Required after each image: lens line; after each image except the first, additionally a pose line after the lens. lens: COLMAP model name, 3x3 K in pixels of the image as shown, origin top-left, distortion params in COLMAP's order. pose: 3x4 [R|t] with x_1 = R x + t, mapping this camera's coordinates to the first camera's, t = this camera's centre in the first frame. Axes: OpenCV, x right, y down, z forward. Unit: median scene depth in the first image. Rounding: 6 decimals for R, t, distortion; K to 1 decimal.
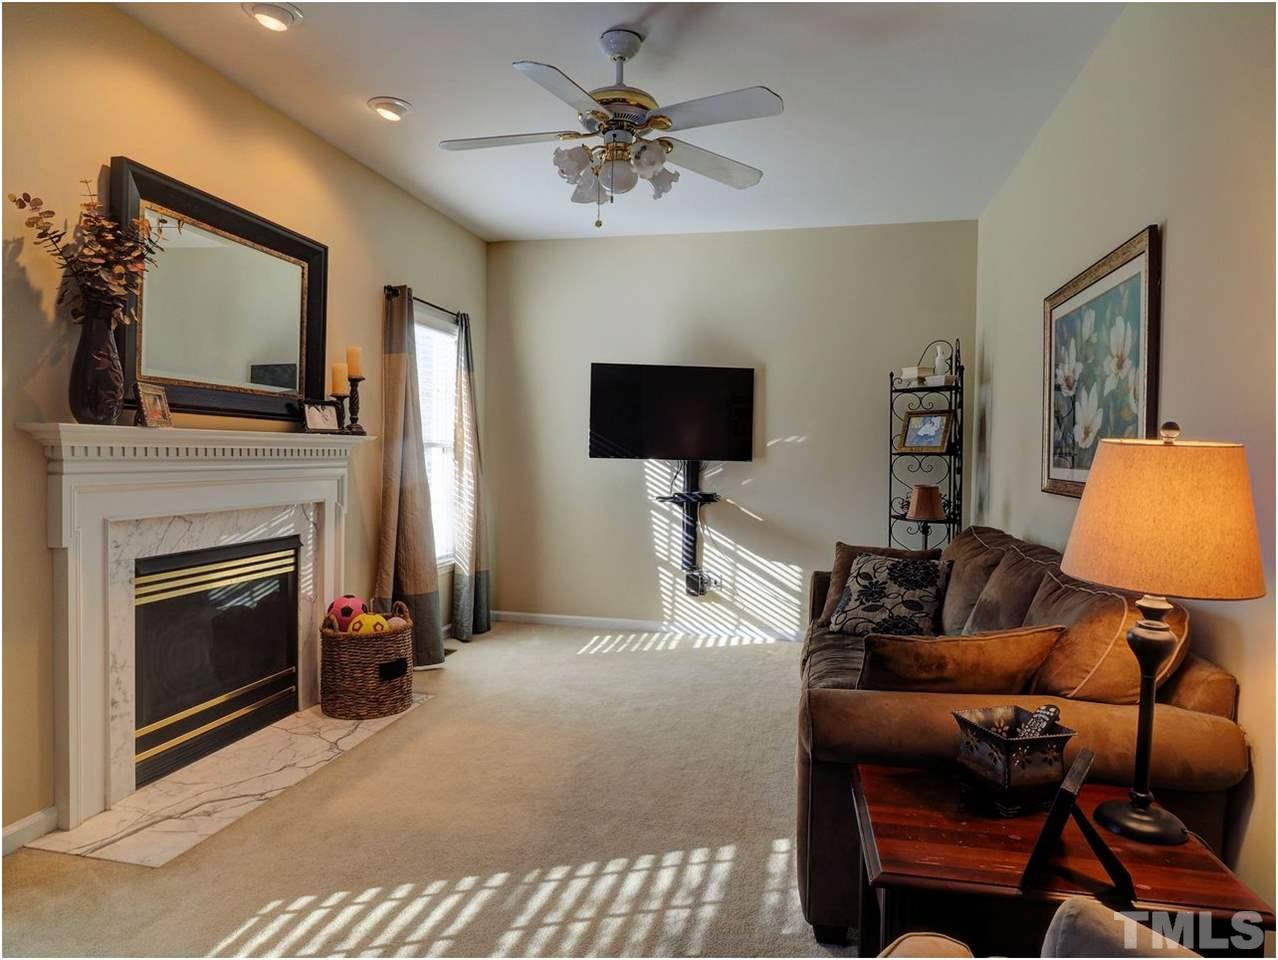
lens RADIAL K [[806.3, 0, 635.2], [0, 806.3, 467.1], [0, 0, 1]] dist [0.004147, 0.001625]
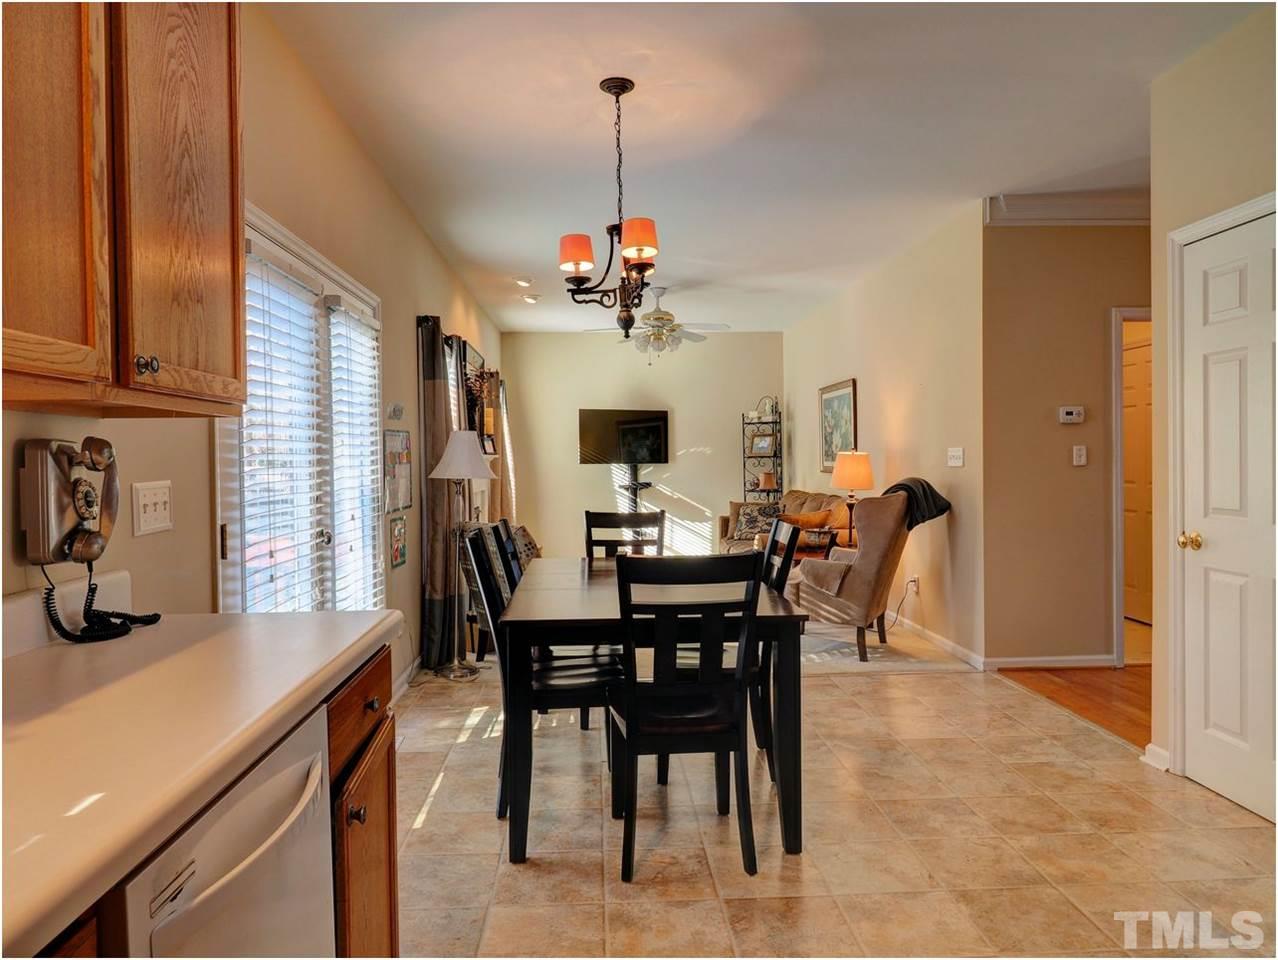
lens RADIAL K [[870.5, 0, 639.8], [0, 870.5, 479.4], [0, 0, 1]] dist [-0.012055, -0.002041]
pose [[0.961334, -0.033540, 0.273335, -0.701798], [0.031632, 0.999435, 0.011387, 0.005786], [-0.273562, -0.002301, 0.961852, -1.305901]]
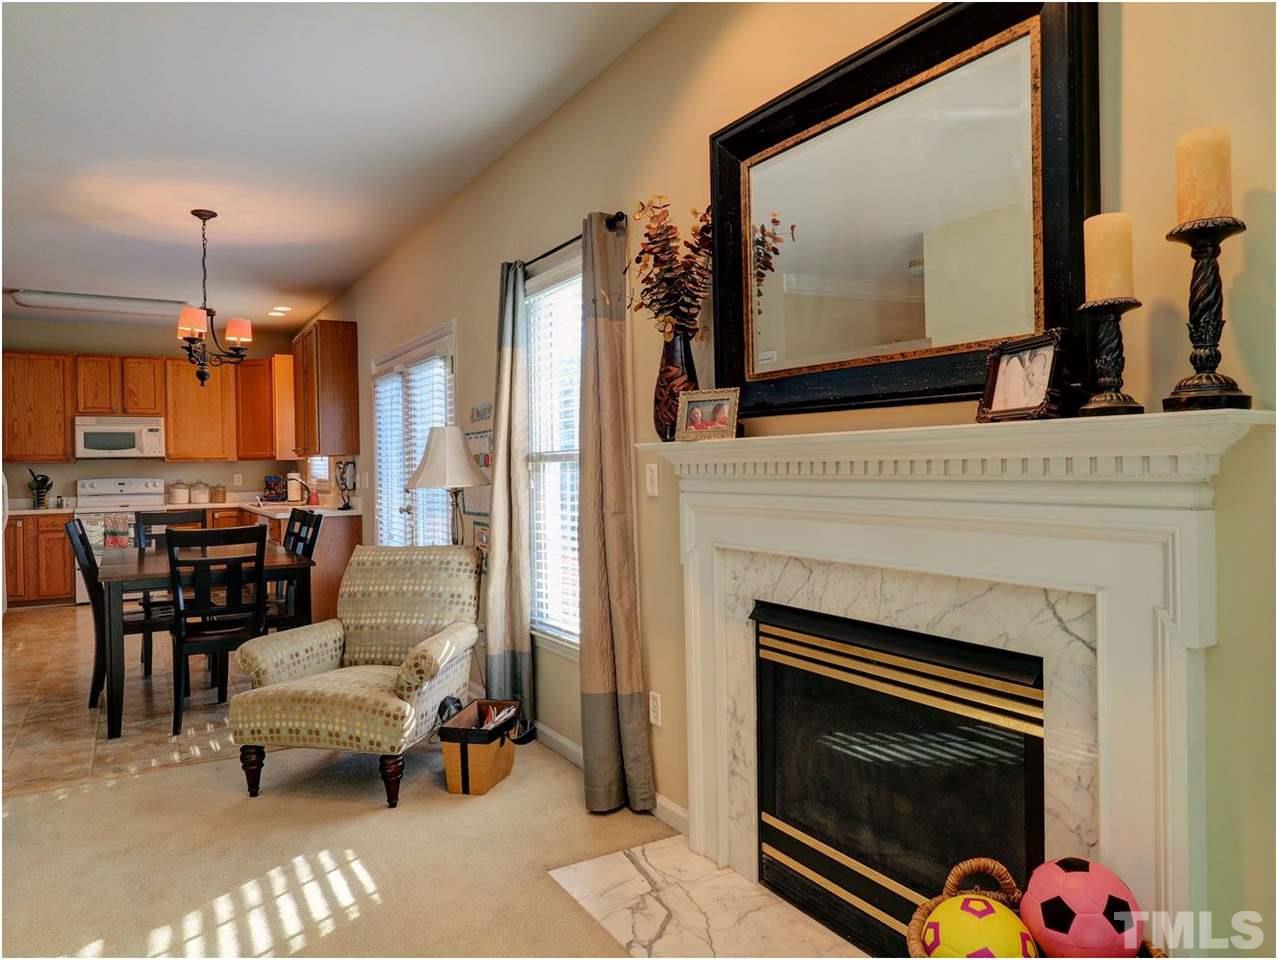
lens RADIAL K [[870.5, 0, 640.8], [0, 870.5, 462.6], [0, 0, 1]] dist [-0.012055, -0.002041]
pose [[-0.729230, 0.000335, -0.684269, 0.021296], [-0.001740, 0.999996, 0.002343, -0.008284], [0.684267, 0.002899, -0.729226, 0.479215]]
